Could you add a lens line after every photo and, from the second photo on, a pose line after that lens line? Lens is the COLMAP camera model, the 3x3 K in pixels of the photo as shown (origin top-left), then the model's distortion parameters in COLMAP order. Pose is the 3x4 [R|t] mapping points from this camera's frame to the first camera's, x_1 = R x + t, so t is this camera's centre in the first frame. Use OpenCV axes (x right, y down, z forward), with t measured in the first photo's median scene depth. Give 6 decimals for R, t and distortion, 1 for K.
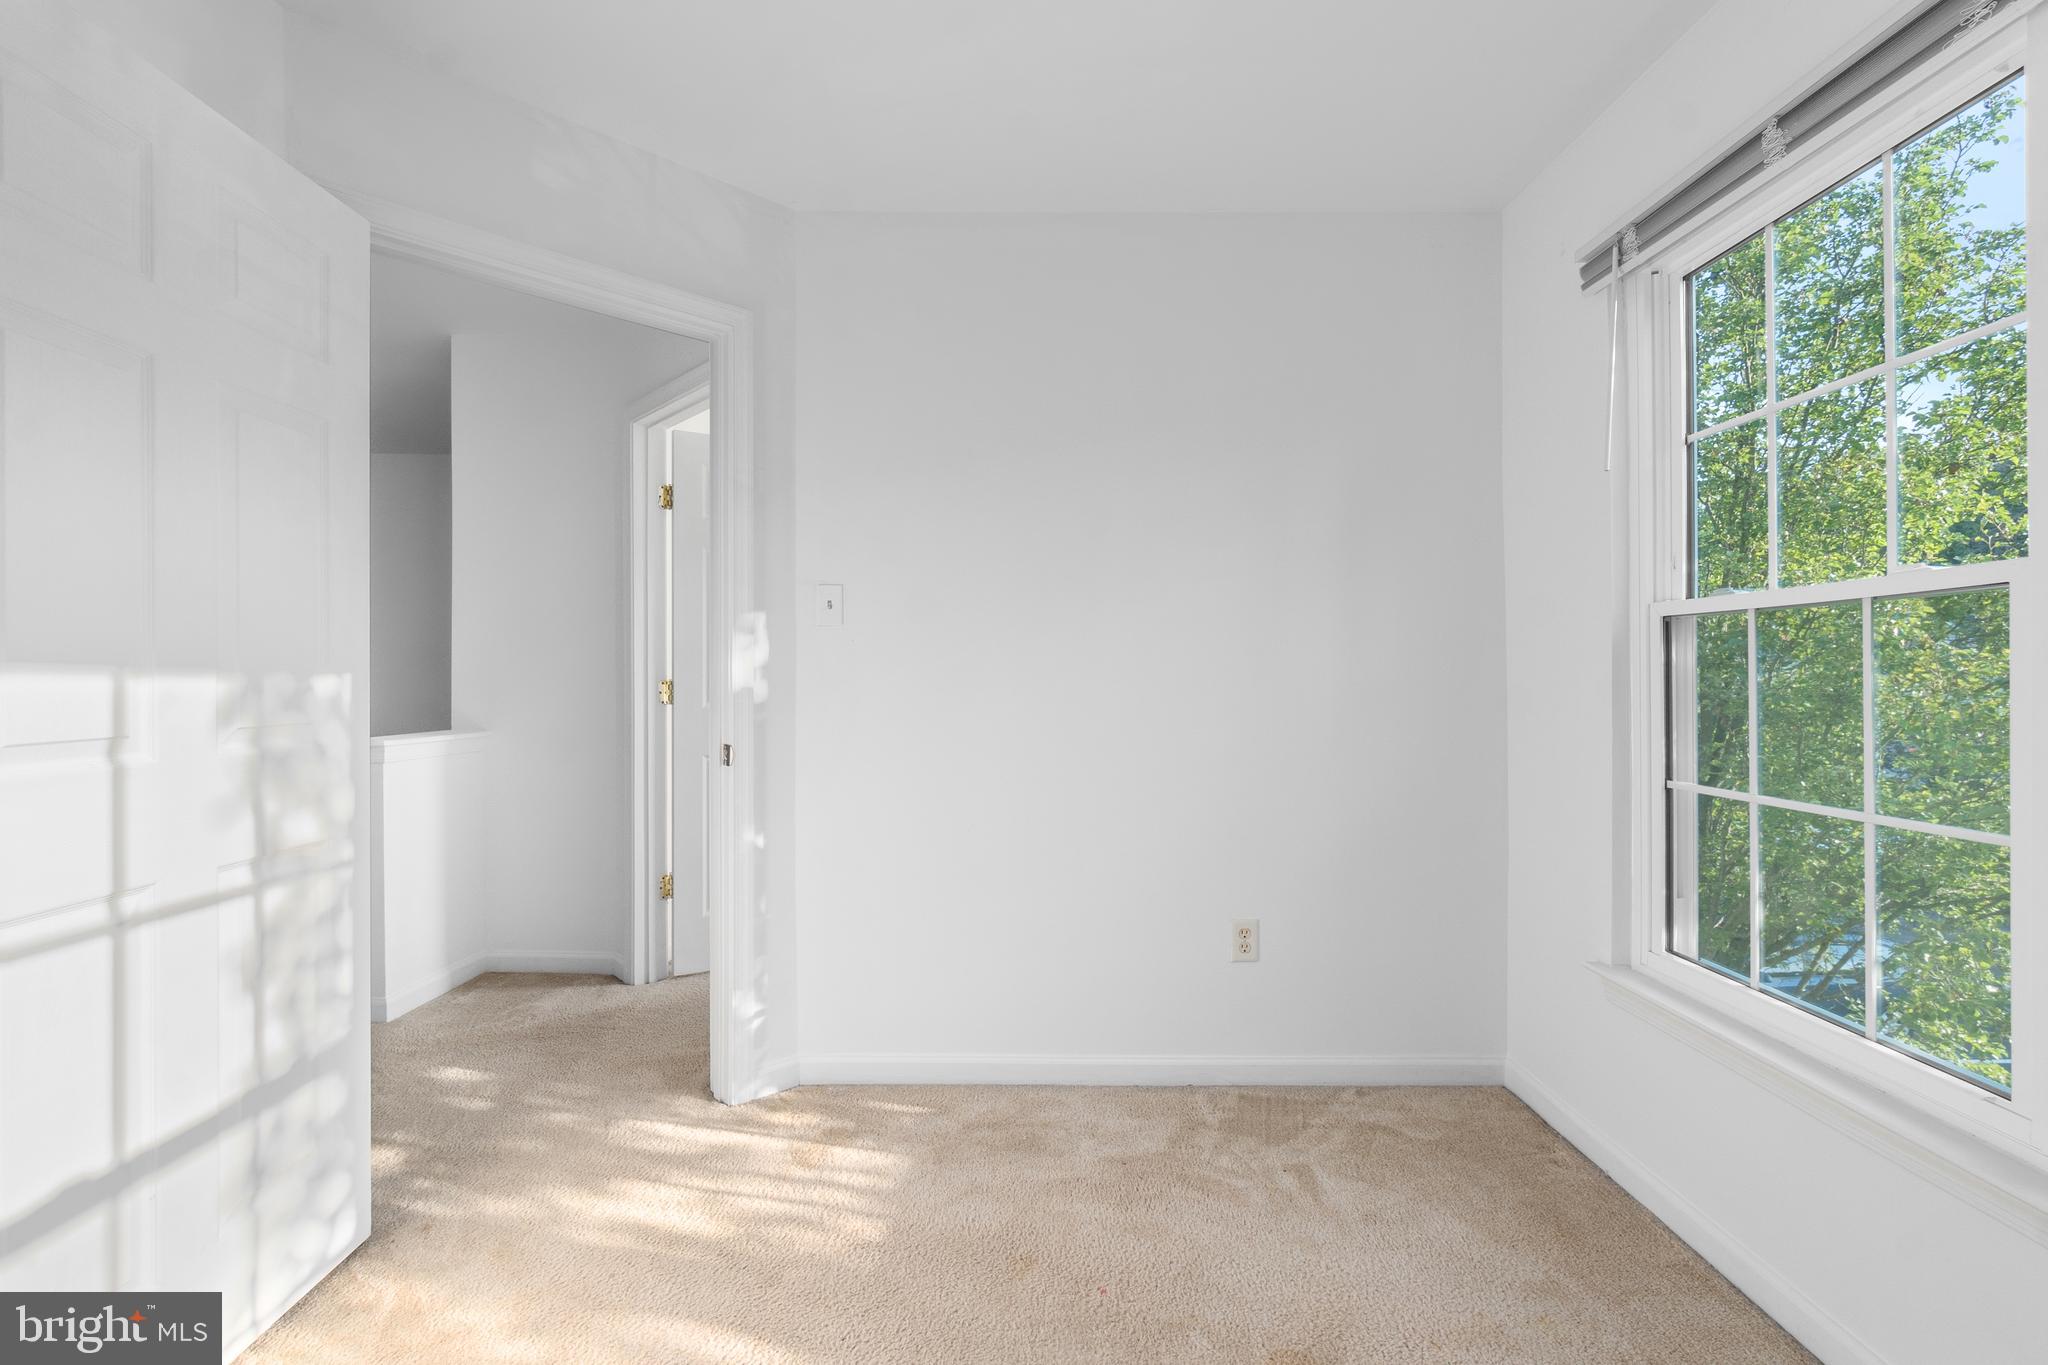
lens RADIAL K [[886.2, 0, 1025.1], [0, 886.2, 680.9], [0, 0, 1]] dist [-0.008351, 0.002056]
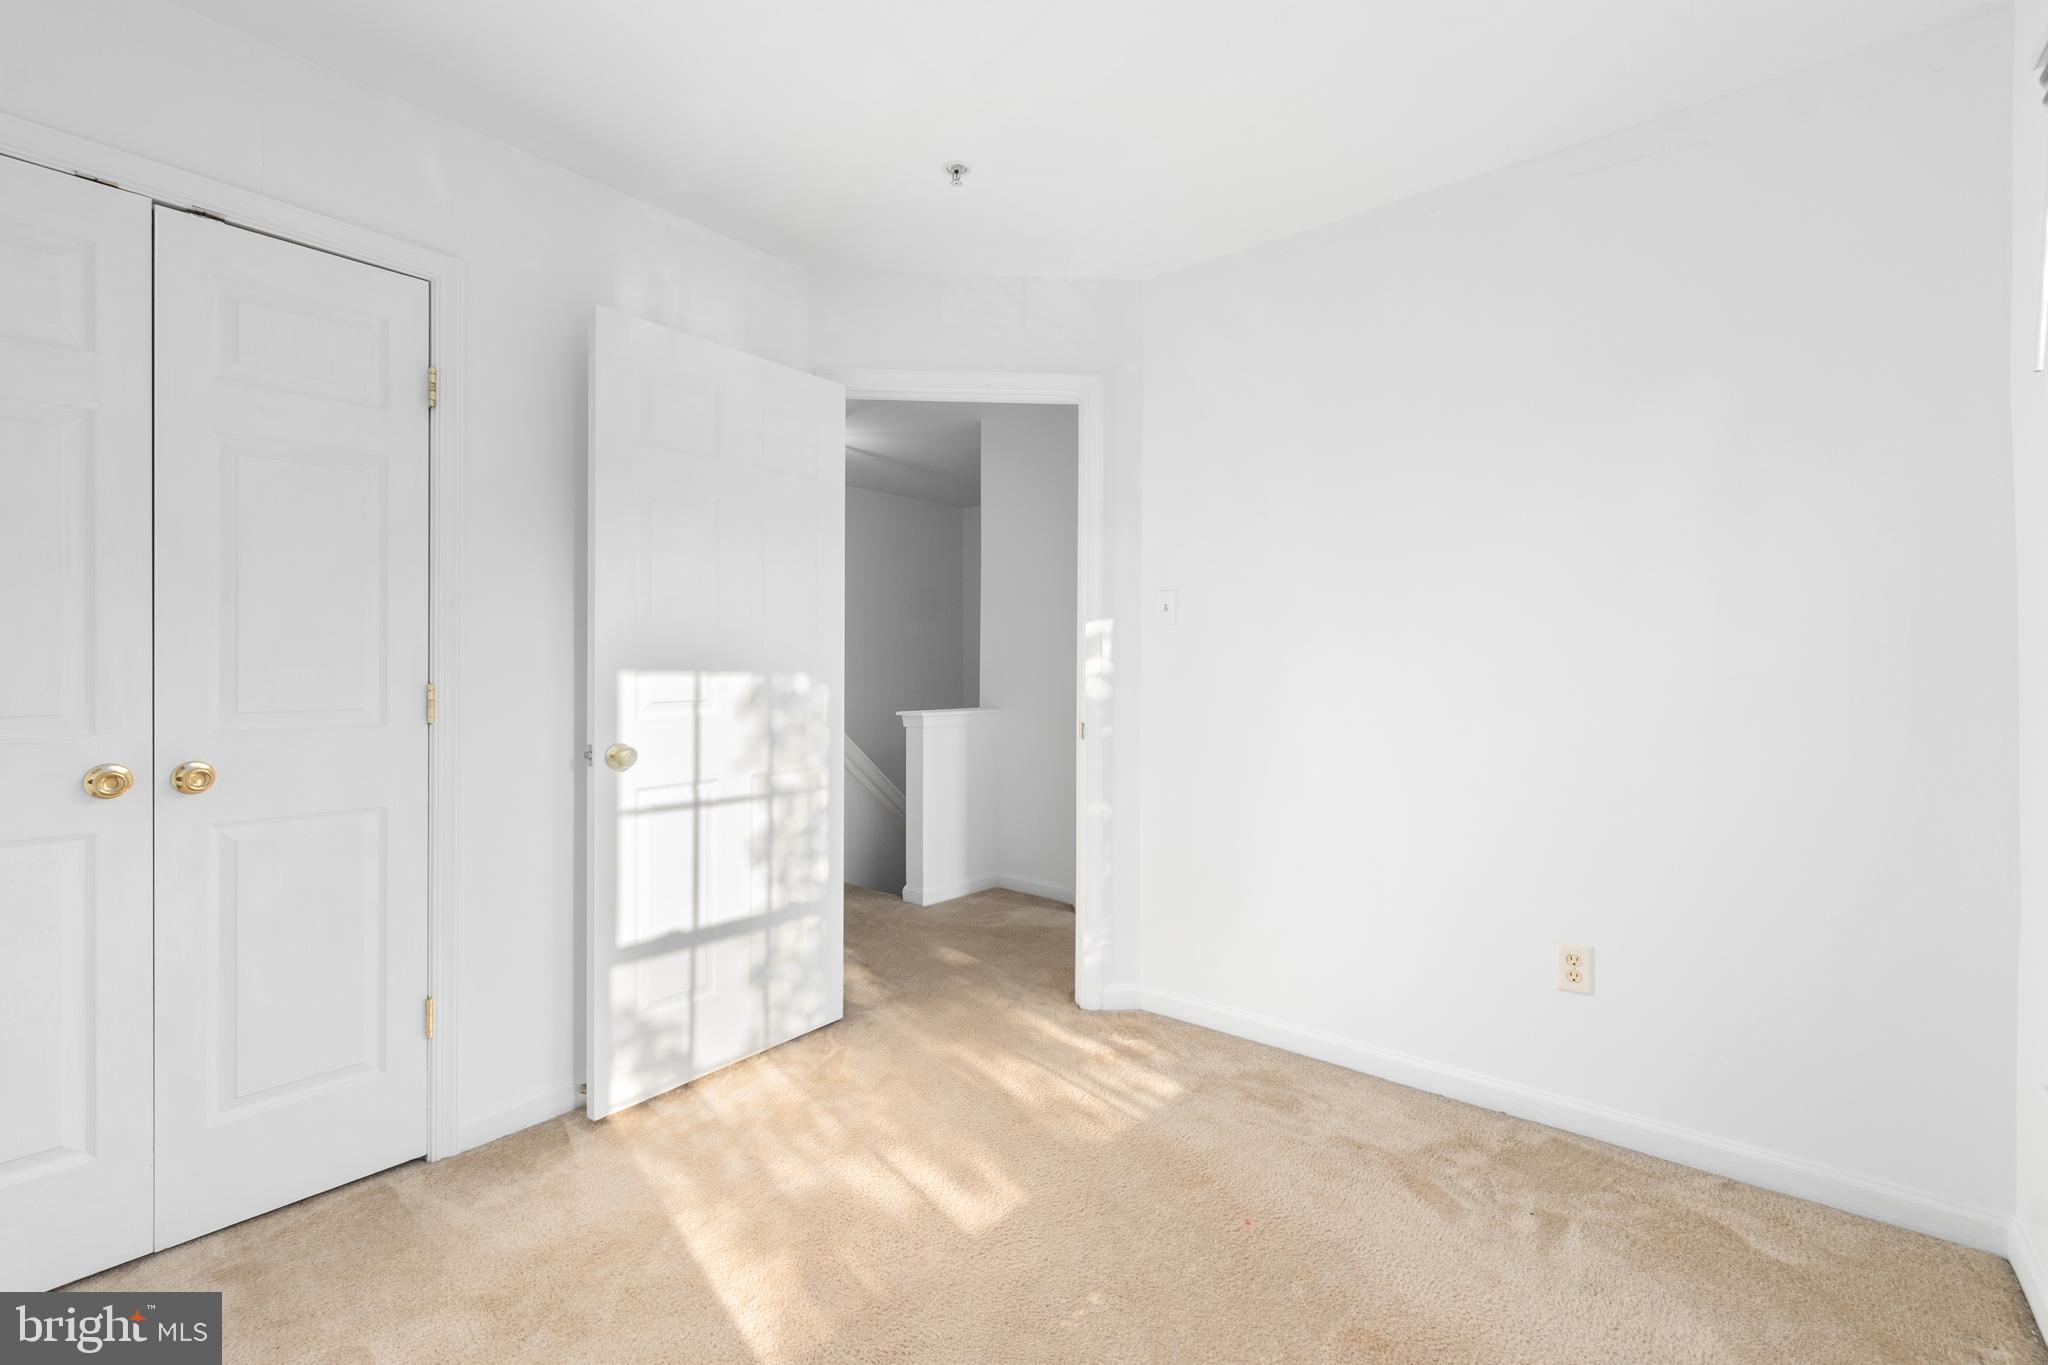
lens RADIAL K [[886.2, 0, 1035.7], [0, 886.2, 670.3], [0, 0, 1]] dist [-0.008351, 0.002056]
pose [[0.777949, 0.002462, -0.628322, 0.402291], [-0.002751, 0.999996, 0.000512, -0.002908], [0.628321, 0.001331, 0.777953, -0.023332]]
